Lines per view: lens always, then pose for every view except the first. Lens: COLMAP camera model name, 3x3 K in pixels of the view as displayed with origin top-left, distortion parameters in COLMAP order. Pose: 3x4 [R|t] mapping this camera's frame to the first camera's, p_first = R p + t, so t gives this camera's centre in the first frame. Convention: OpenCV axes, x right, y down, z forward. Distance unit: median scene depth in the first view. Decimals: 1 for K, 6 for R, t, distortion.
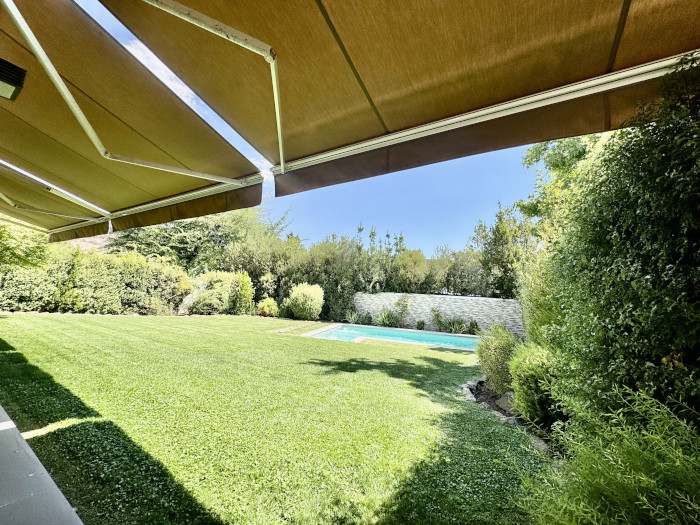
lens RADIAL K [[281.6, 0, 350.0], [0, 281.6, 262.5], [0, 0, 1]] dist [0.002476, 0.000443]
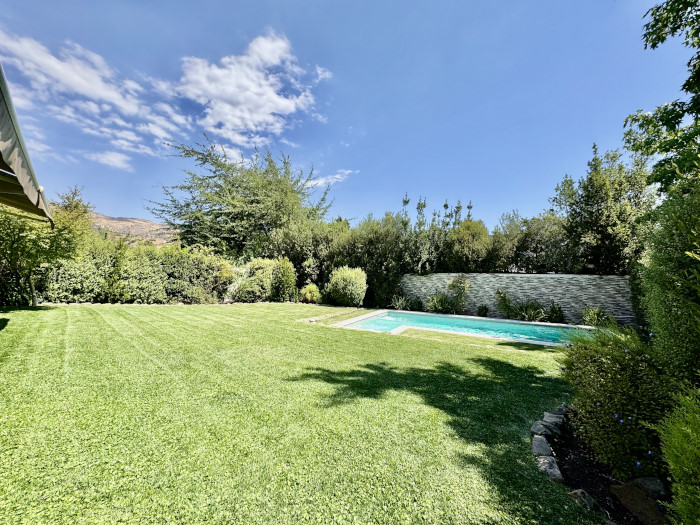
lens RADIAL K [[276.6, 0, 350.0], [0, 276.6, 262.5], [0, 0, 1]] dist [0.000265, 0.000063]
pose [[0.975809, -0.046835, -0.213550, 0.047575], [0.058018, 0.997237, 0.046402, 0.019995], [0.210787, -0.057669, 0.975829, 0.128601]]
